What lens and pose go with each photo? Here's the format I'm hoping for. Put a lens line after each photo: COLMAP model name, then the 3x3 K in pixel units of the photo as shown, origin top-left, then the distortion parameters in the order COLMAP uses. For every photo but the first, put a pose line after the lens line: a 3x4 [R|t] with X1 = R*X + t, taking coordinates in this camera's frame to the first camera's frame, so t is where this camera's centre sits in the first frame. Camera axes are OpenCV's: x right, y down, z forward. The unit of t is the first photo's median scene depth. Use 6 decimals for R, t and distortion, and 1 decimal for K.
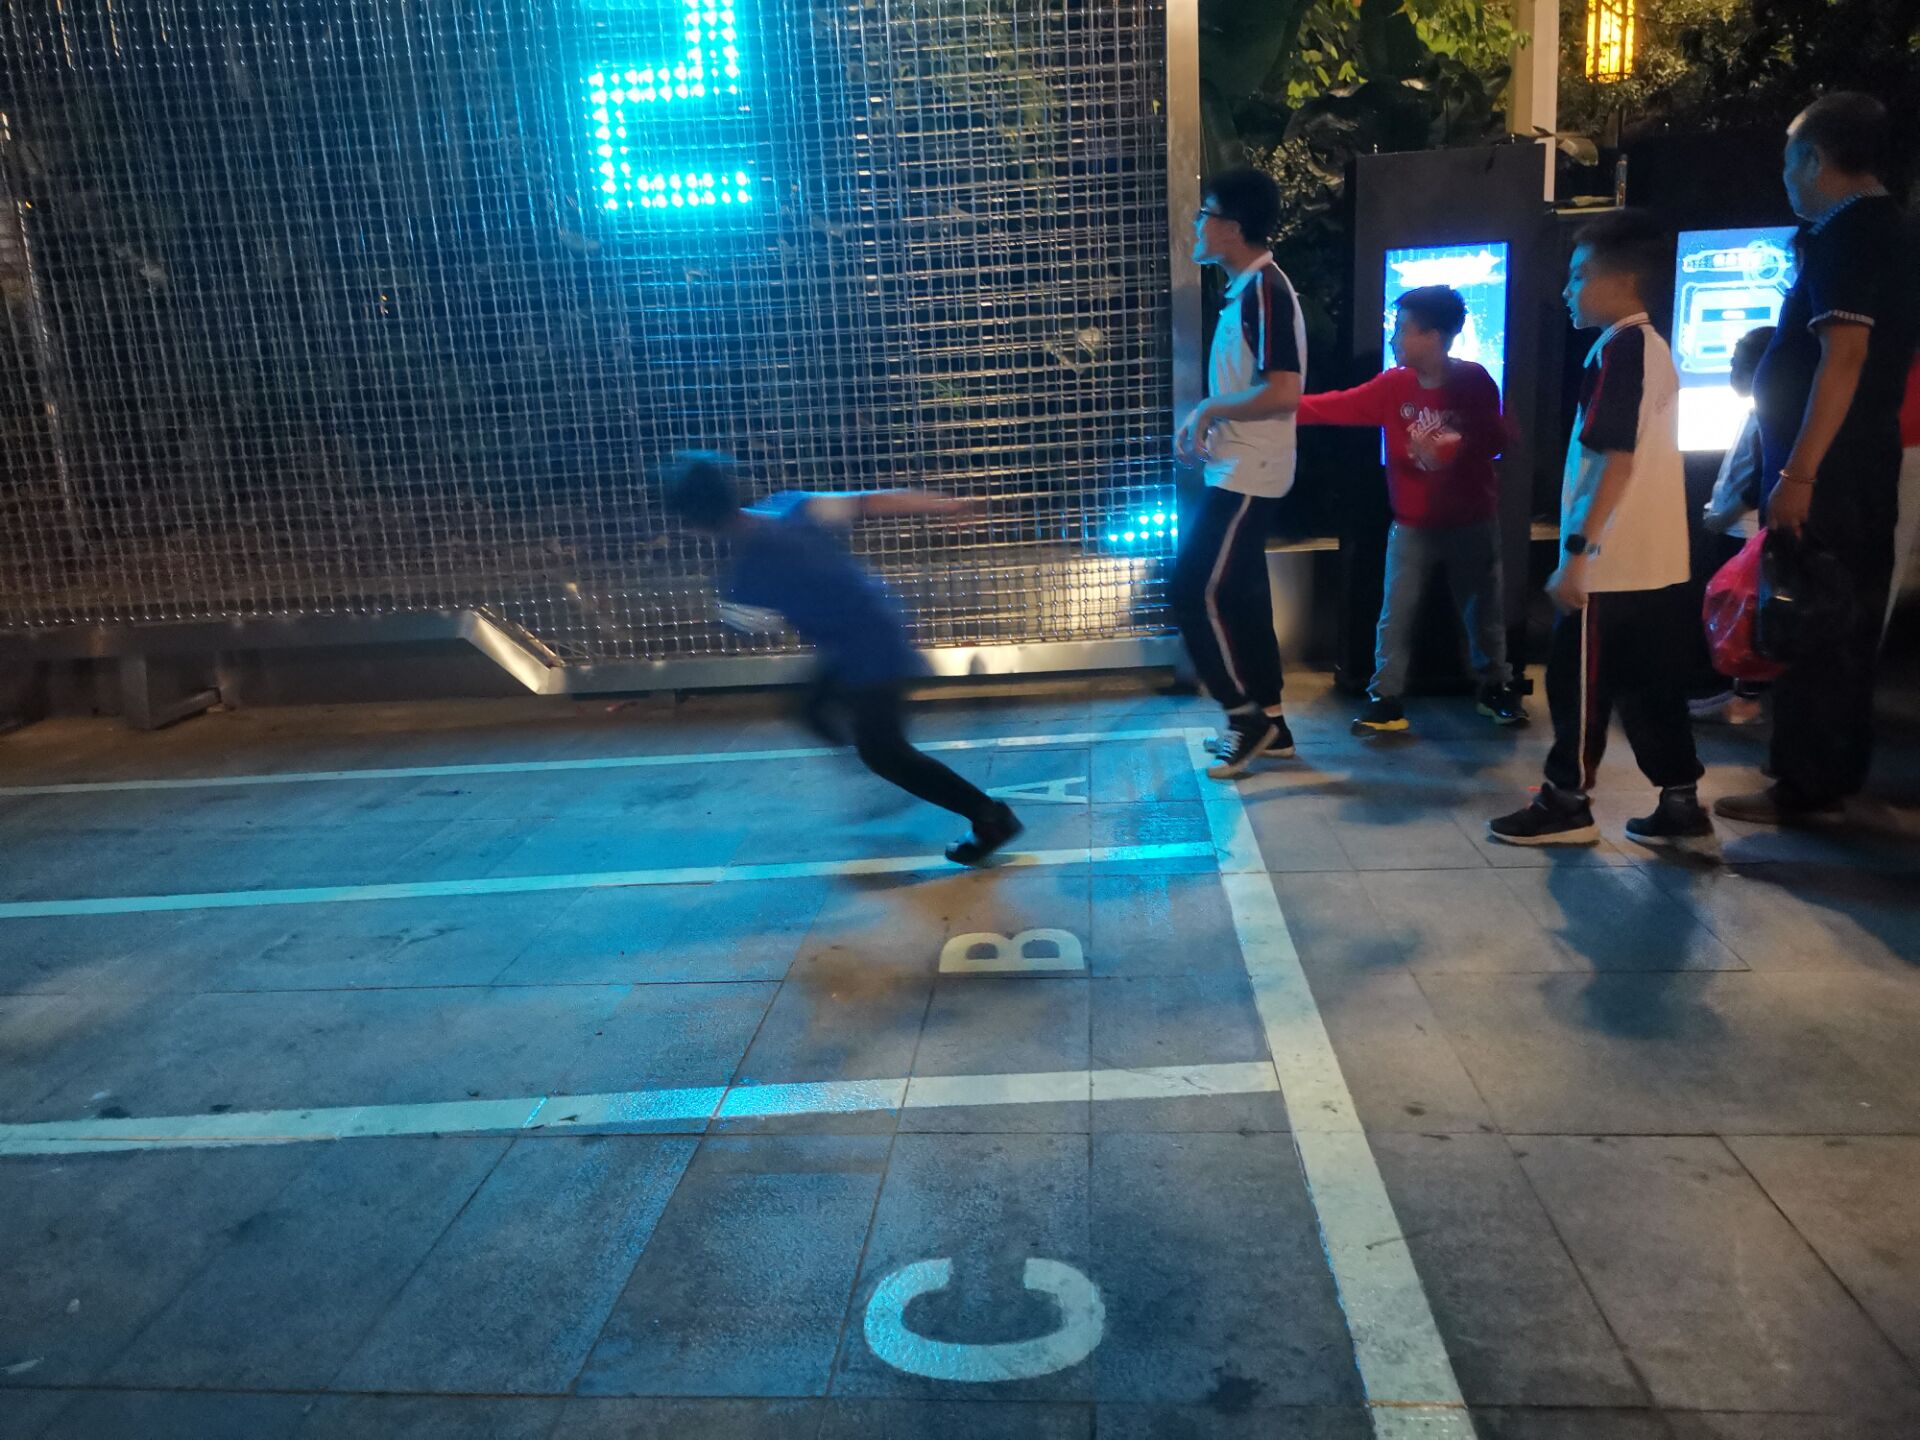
lens RADIAL K [[1466.2, 0, 958.2], [0, 1466.2, 723.2], [0, 0, 1]] dist [0.091866, -0.092617]
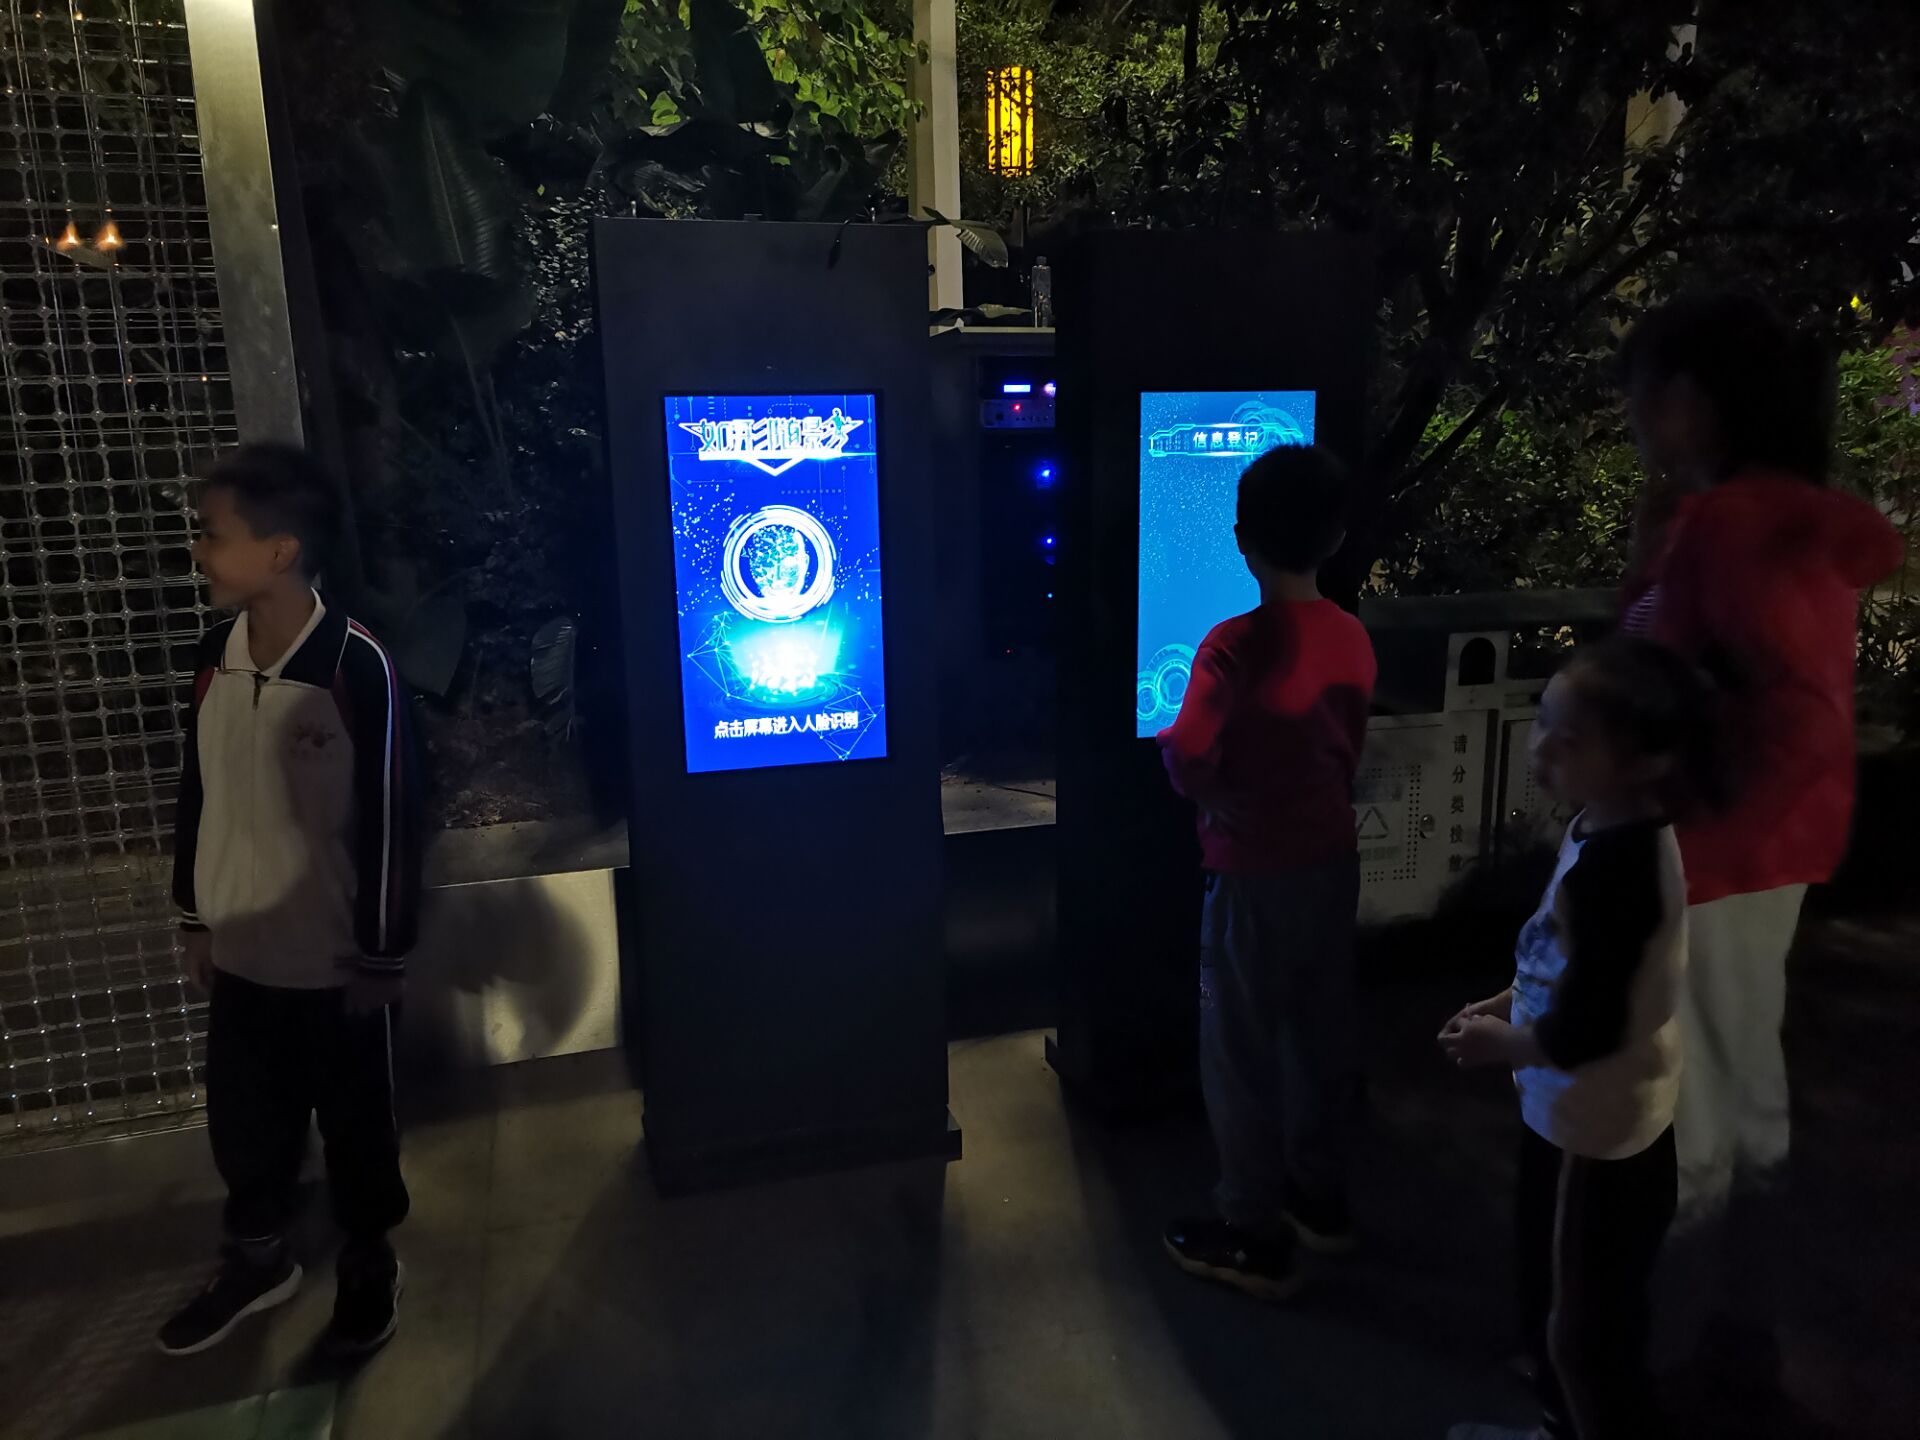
lens RADIAL K [[1466.2, 0, 958.9], [0, 1466.2, 717.4], [0, 0, 1]] dist [0.091866, -0.092617]
pose [[0.936352, -0.036131, 0.349198, 0.191764], [0.050648, 0.998187, -0.032527, -0.173992], [-0.347390, 0.048143, 0.936484, 0.453501]]
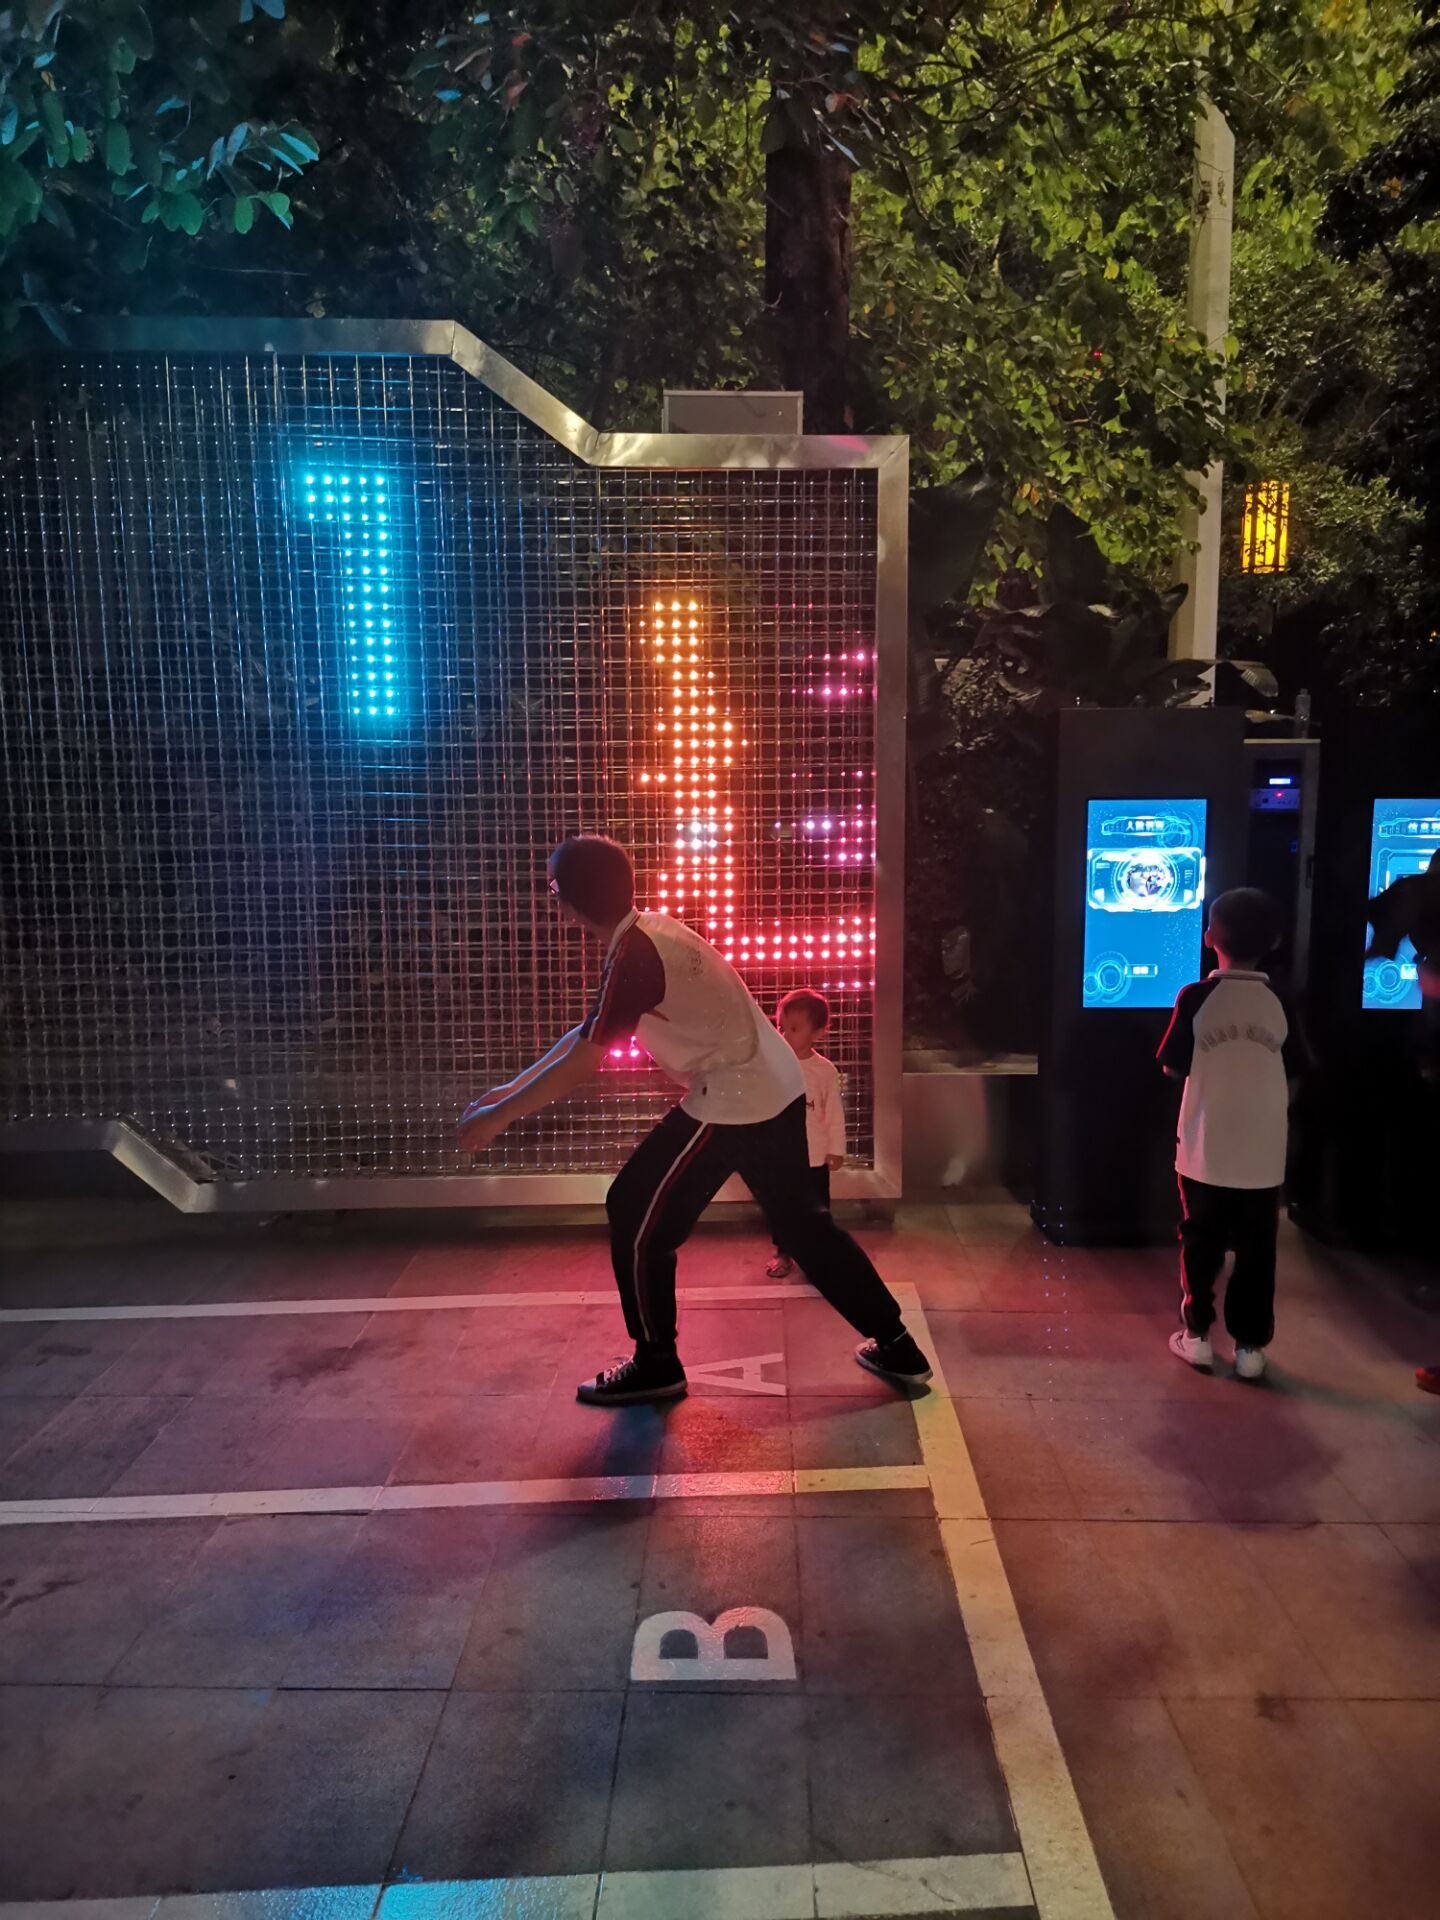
lens RADIAL K [[1466.2, 0, 725.4], [0, 1466.2, 964.9], [0, 0, 1]] dist [0.091866, -0.092617]
pose [[0.996674, 0.040037, 0.070974, -0.021479], [-0.032565, 0.994098, -0.103481, -0.094377], [-0.074698, 0.100826, 0.992096, 0.043553]]
